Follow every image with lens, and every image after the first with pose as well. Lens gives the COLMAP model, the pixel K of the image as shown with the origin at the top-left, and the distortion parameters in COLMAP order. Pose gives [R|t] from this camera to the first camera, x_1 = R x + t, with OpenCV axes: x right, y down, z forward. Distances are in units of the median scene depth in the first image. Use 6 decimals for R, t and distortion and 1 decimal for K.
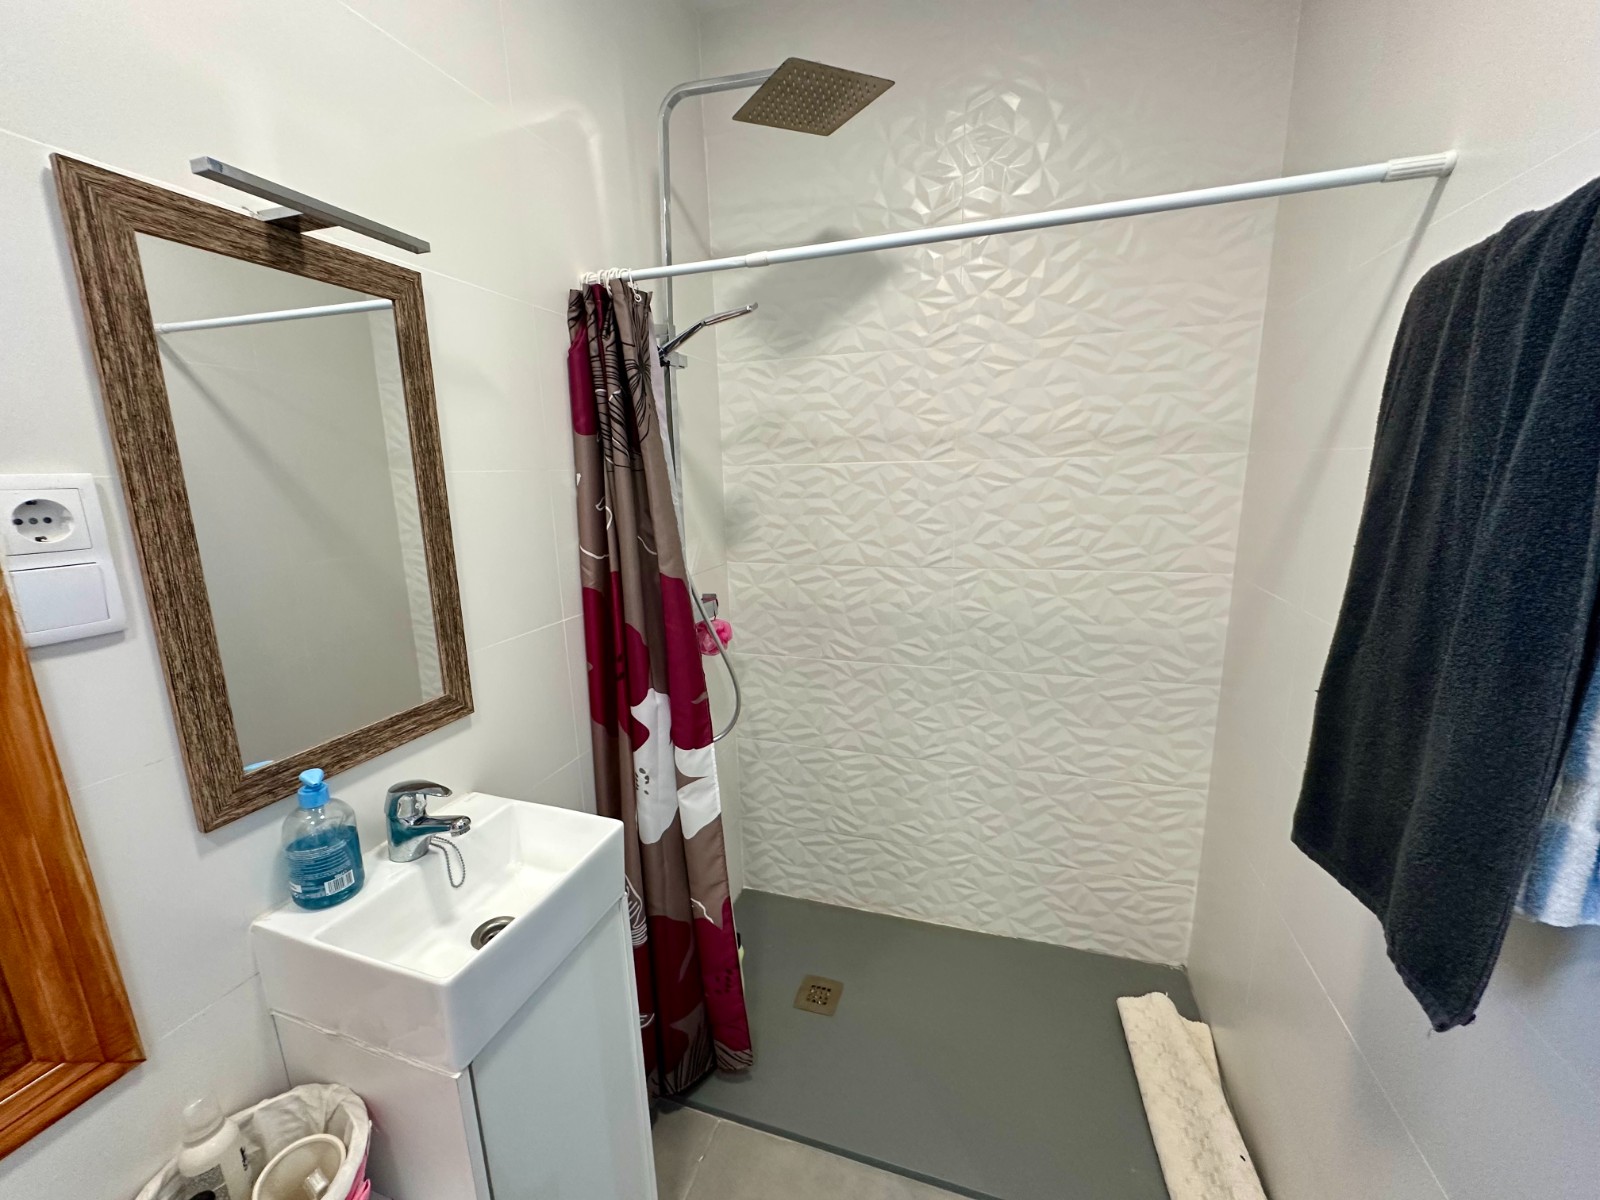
lens RADIAL K [[635.4, 0, 806.2], [0, 635.4, 602.3], [0, 0, 1]] dist [-0.007366, 0.001989]
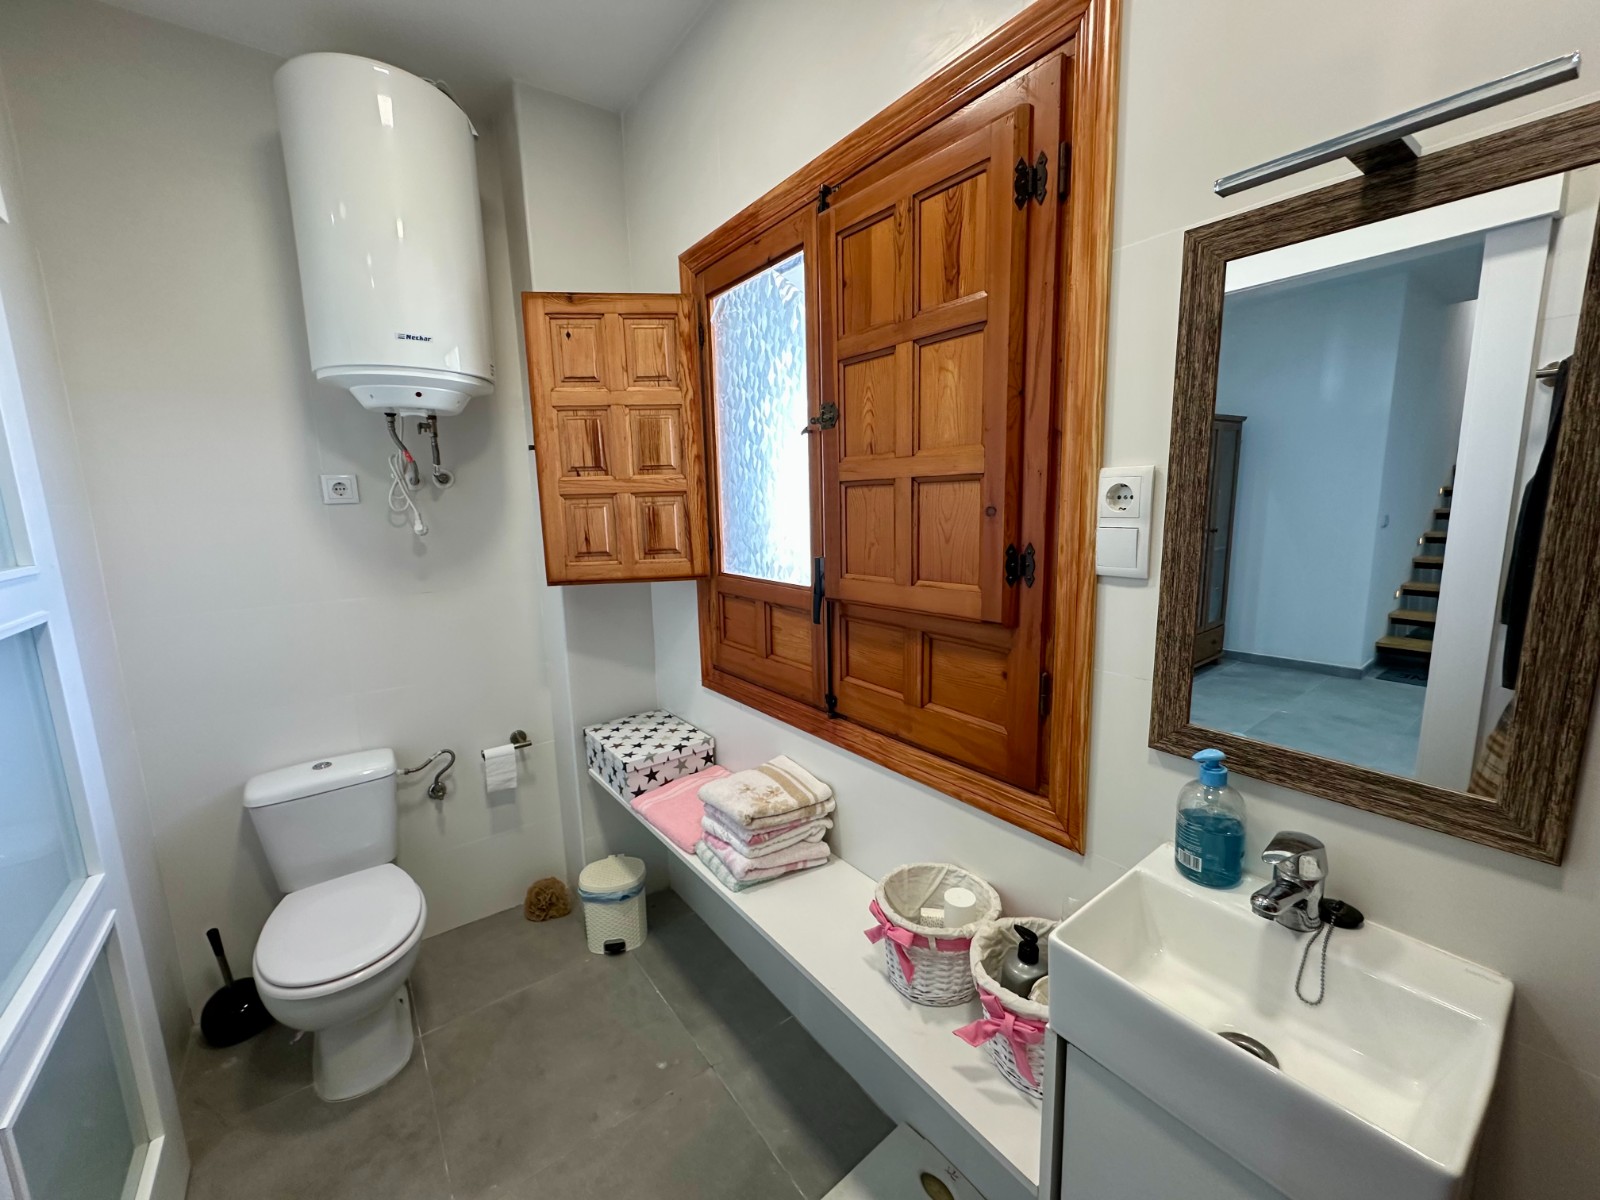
lens RADIAL K [[635.4, 0, 800.4], [0, 635.4, 602.4], [0, 0, 1]] dist [-0.007366, 0.001989]
pose [[-0.575488, 0.172446, -0.799422, 0.409416], [-0.129360, 0.946014, 0.297192, -0.191338], [0.807514, 0.274443, -0.522113, 0.974225]]
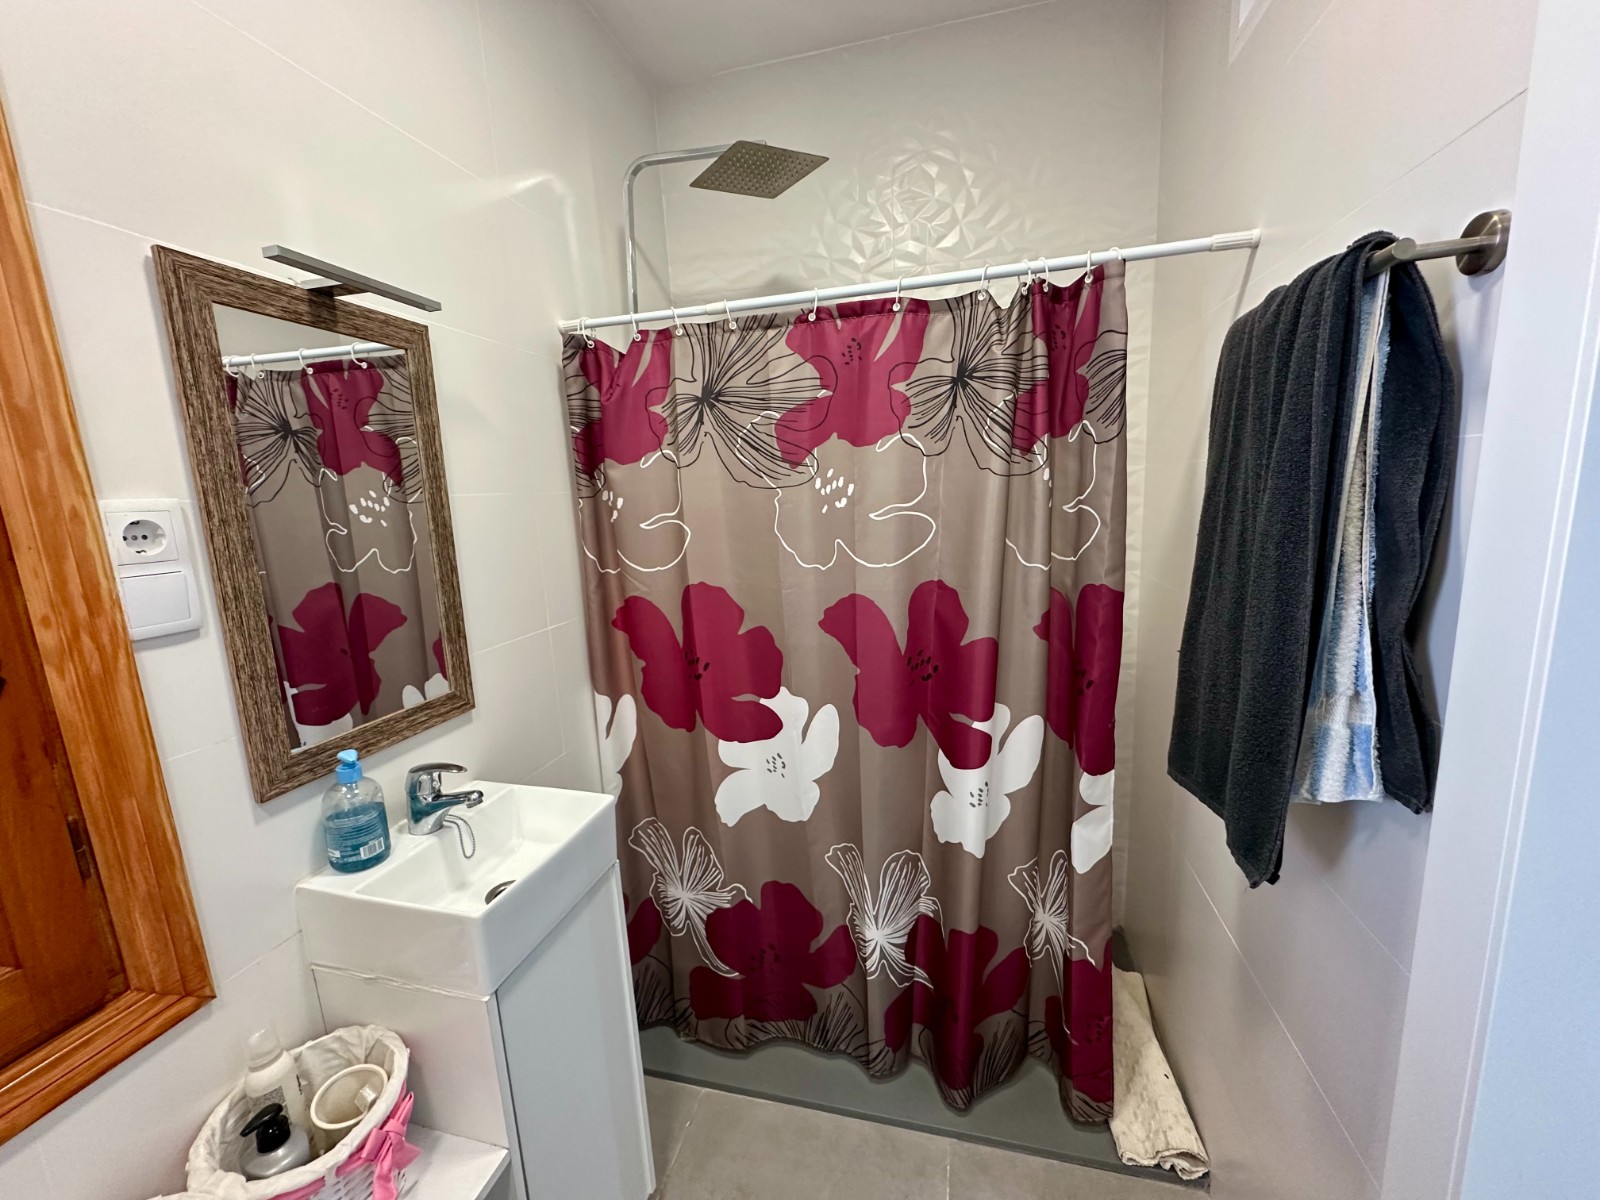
lens RADIAL K [[635.4, 0, 806.0], [0, 635.4, 602.4], [0, 0, 1]] dist [-0.007366, 0.001989]
pose [[0.997528, -0.033606, 0.061712, -0.003854], [0.035814, 0.998744, -0.035039, 0.067684], [-0.060457, 0.037162, 0.997479, -0.232687]]
